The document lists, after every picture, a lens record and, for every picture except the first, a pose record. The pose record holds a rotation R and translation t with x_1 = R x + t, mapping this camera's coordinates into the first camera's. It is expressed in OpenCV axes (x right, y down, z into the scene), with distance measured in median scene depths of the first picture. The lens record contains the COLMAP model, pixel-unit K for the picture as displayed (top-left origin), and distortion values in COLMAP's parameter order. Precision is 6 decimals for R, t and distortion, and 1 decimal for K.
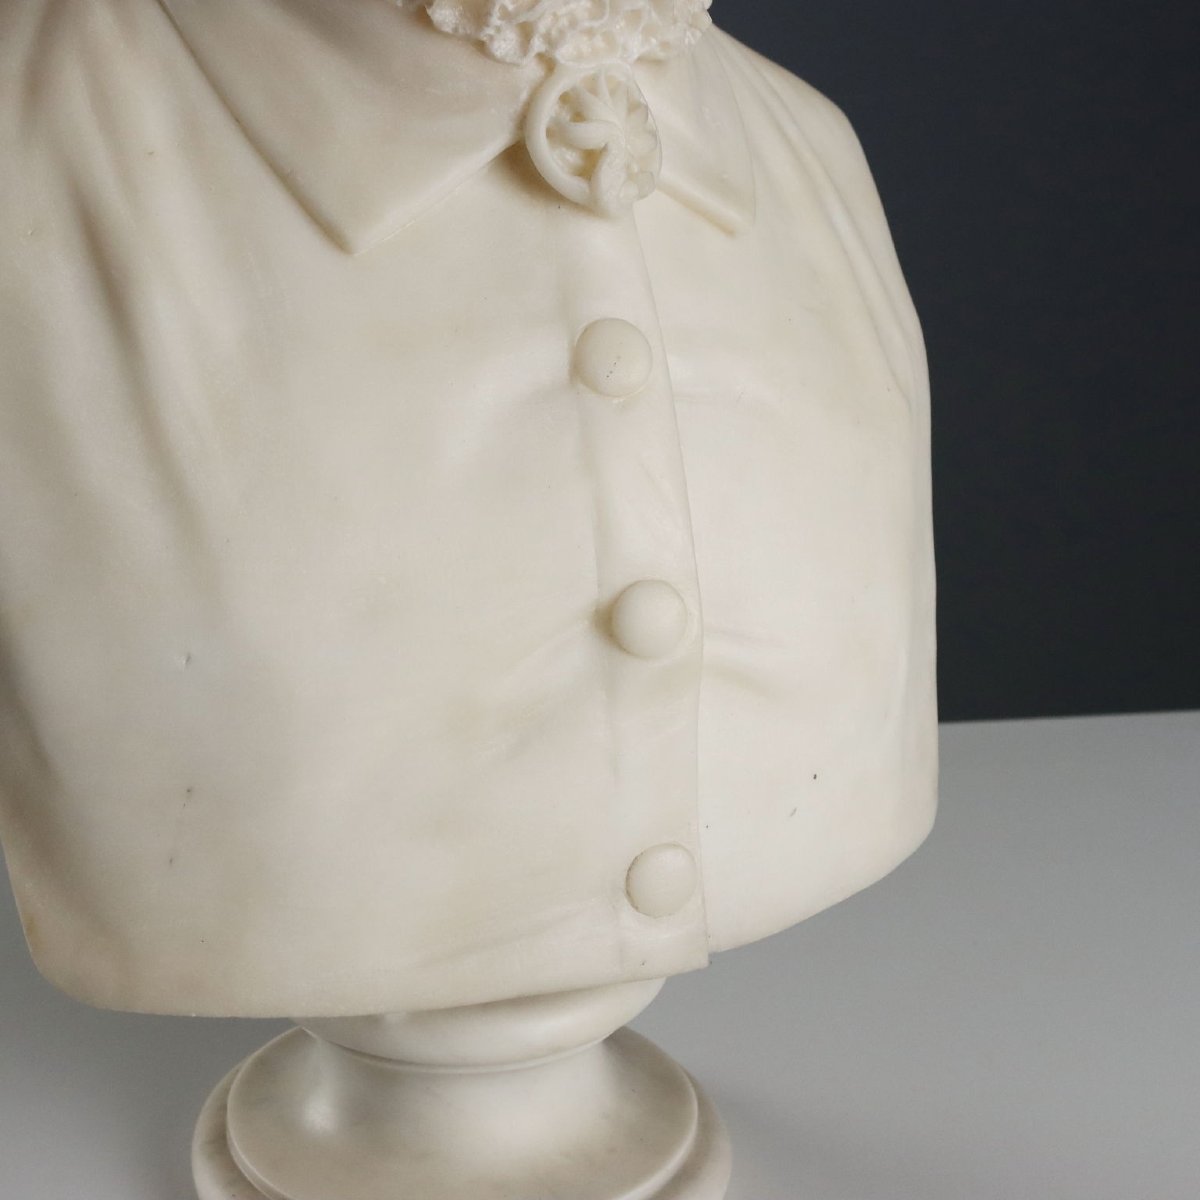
lens RADIAL K [[1940.2, 0, 597.3], [0, 1940.2, 598.5], [0, 0, 1]] dist [-0.071684, 0.000000]
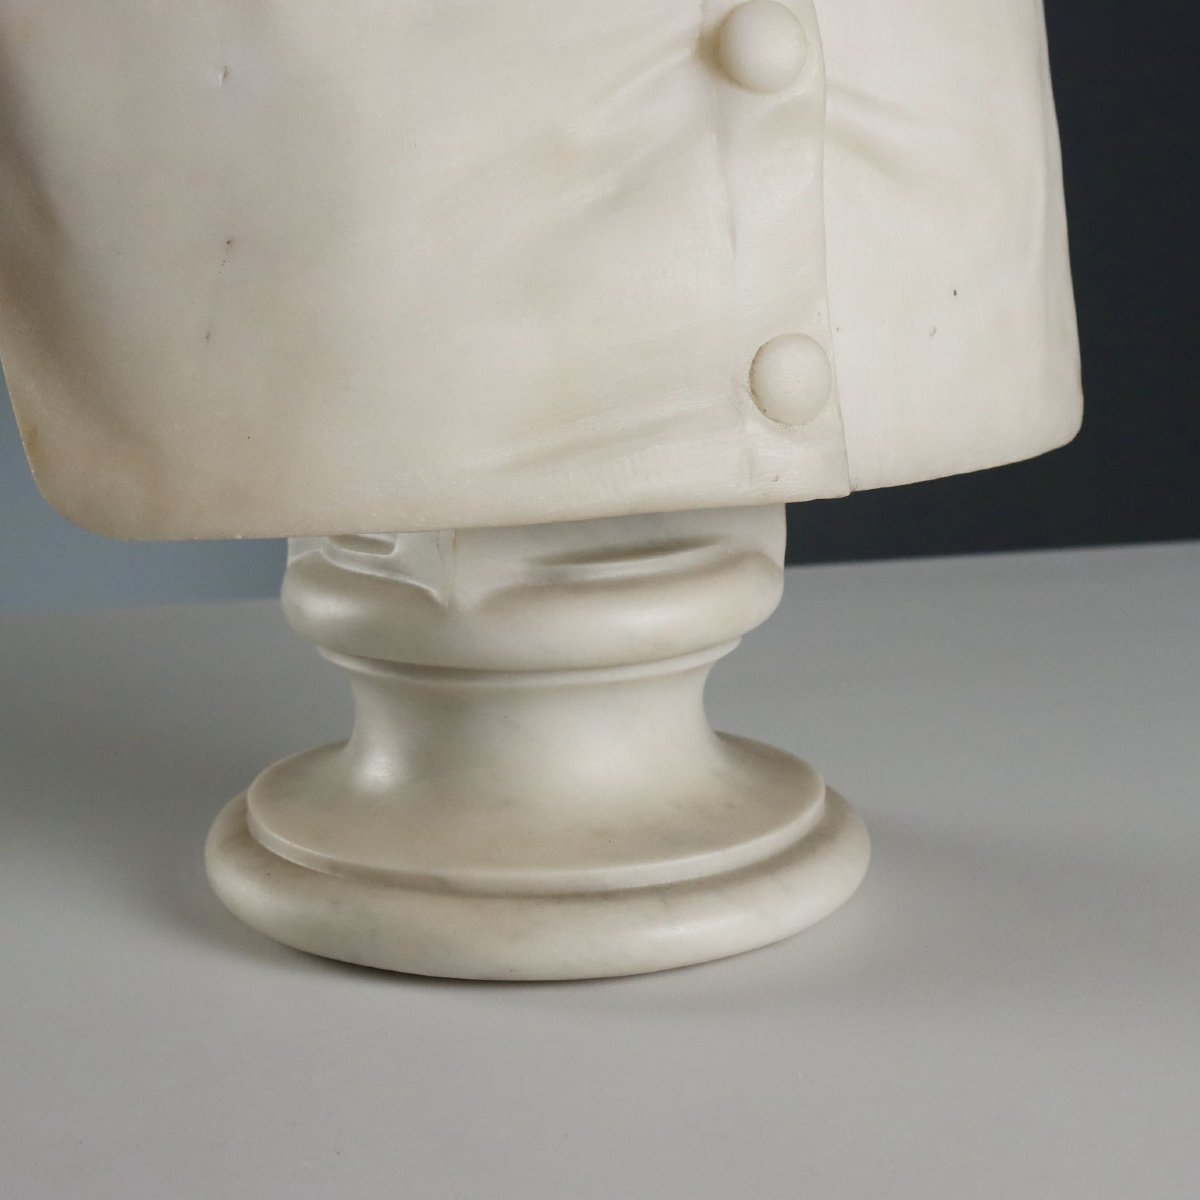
lens RADIAL K [[2298.0, 0, 598.9], [0, 2298.0, 602.0], [0, 0, 1]] dist [-0.020701, 0.000000]
pose [[0.997856, -0.051492, 0.040406, -0.098057], [0.055125, 0.993981, -0.094677, 0.343351], [-0.035288, 0.096701, 0.994688, 0.031894]]
